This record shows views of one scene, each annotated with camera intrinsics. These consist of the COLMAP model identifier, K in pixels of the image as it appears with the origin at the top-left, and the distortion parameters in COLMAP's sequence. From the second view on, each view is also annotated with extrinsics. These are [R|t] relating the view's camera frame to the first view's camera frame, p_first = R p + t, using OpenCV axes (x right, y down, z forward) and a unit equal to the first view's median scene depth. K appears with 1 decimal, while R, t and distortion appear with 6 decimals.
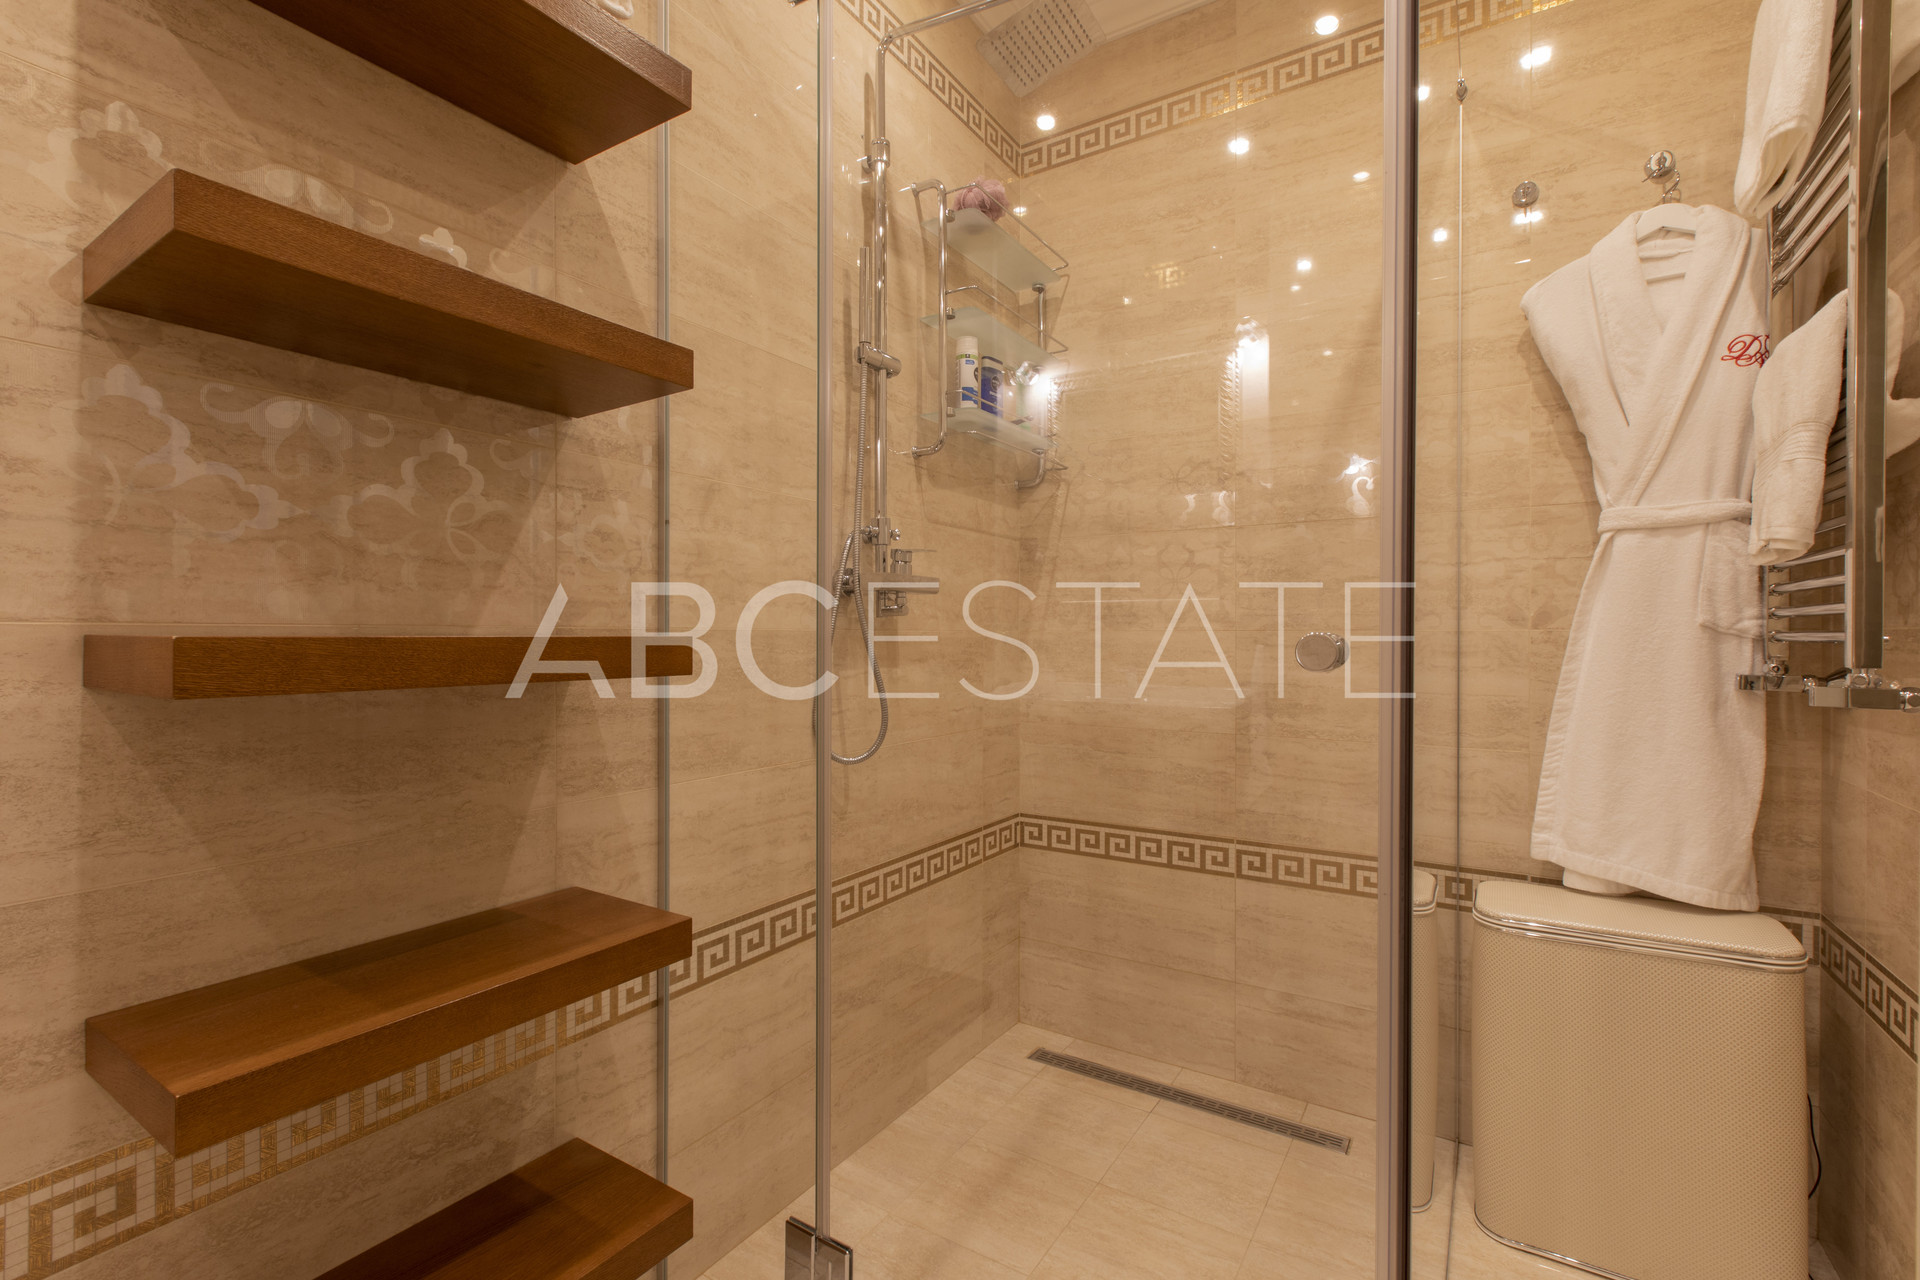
lens RADIAL K [[848.0, 0, 959.6], [0, 848.0, 641.8], [0, 0, 1]] dist [0.002776, -0.000402]
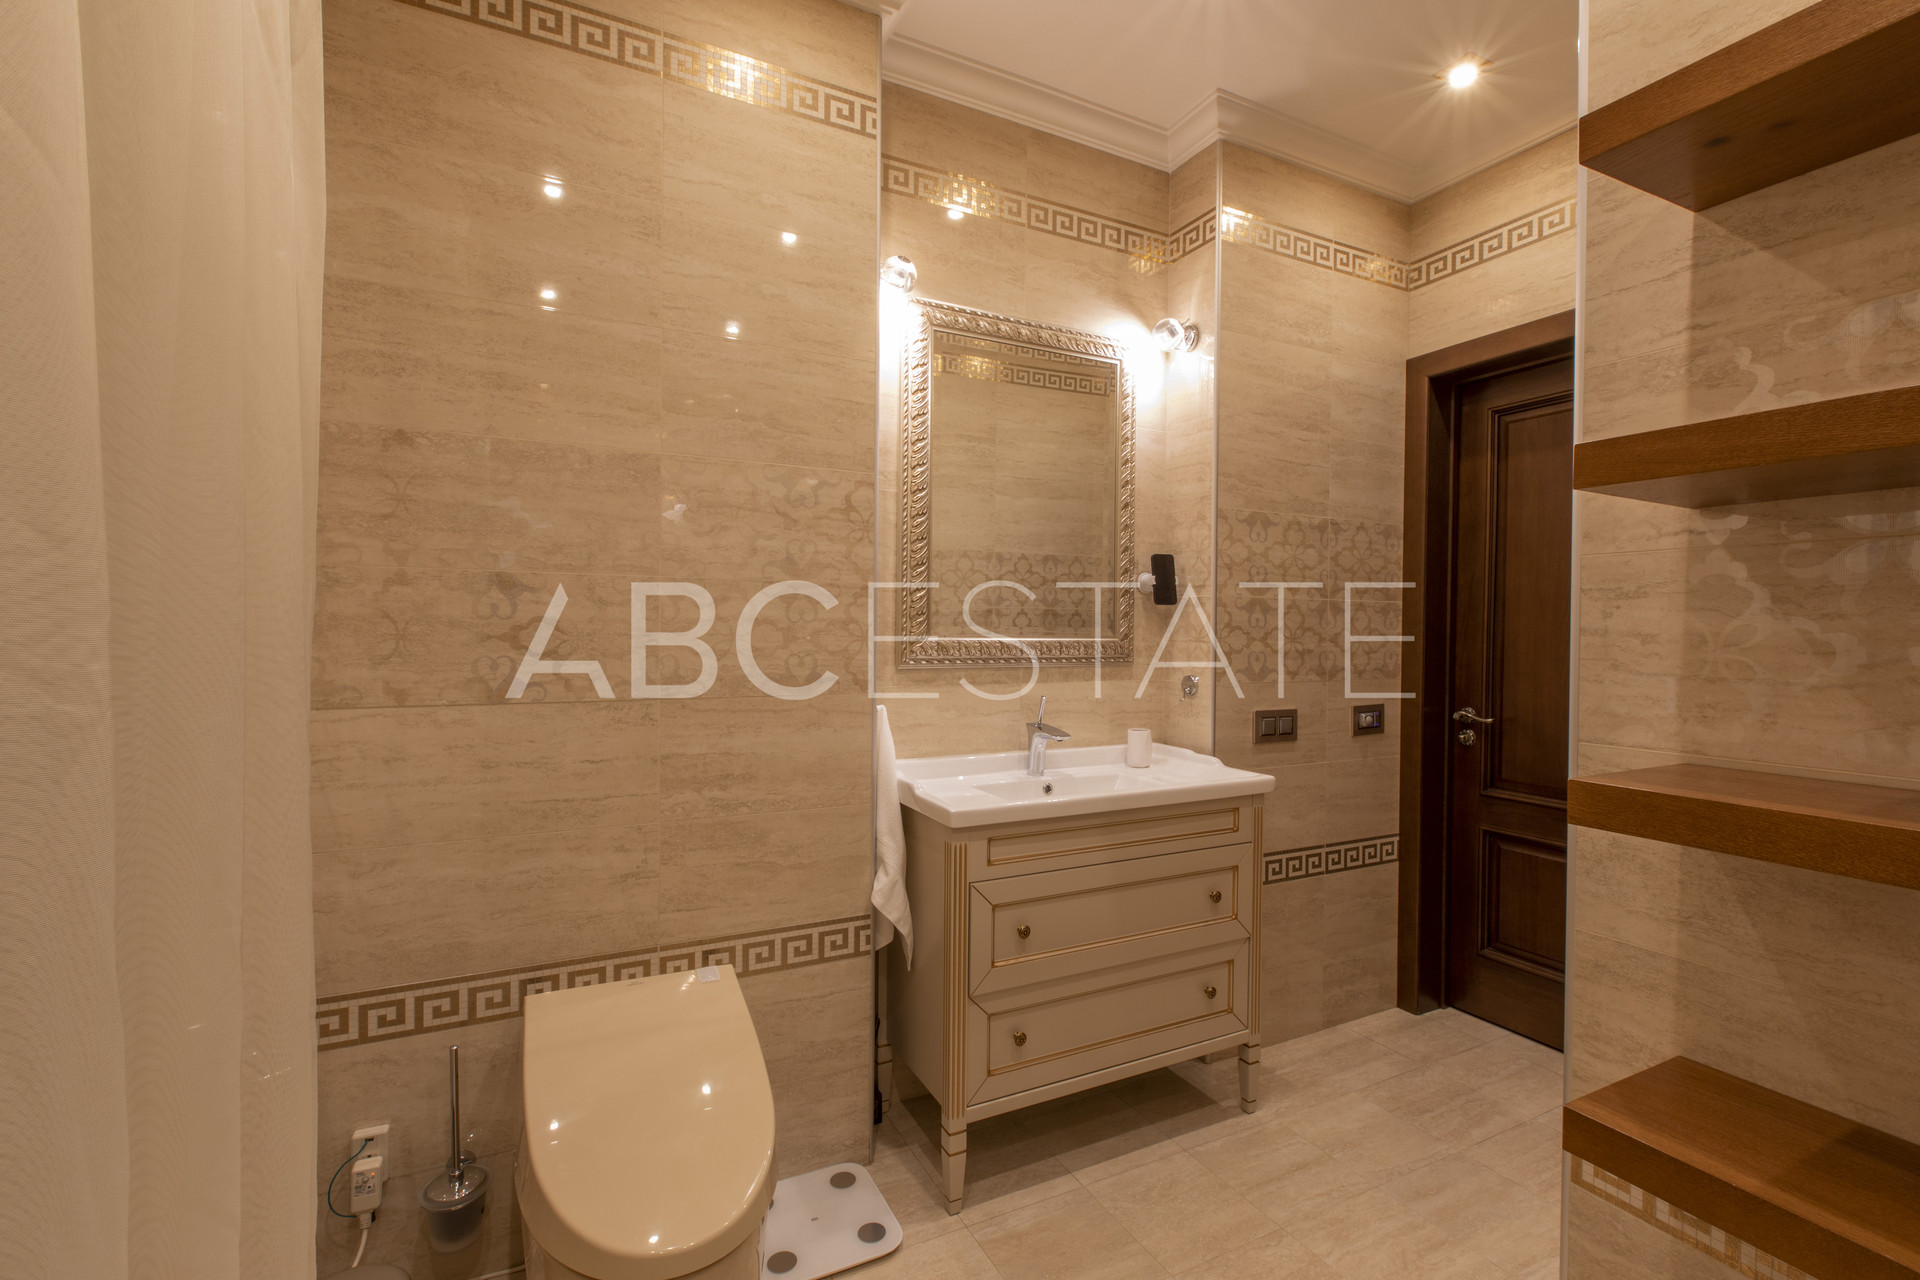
lens RADIAL K [[848.0, 0, 960.9], [0, 848.0, 640.5], [0, 0, 1]] dist [0.002776, -0.000402]
pose [[-0.507537, 0.007230, -0.861599, 0.621535], [-0.010610, 0.999837, 0.014640, -0.192358], [0.861564, 0.016572, -0.507378, 0.658209]]
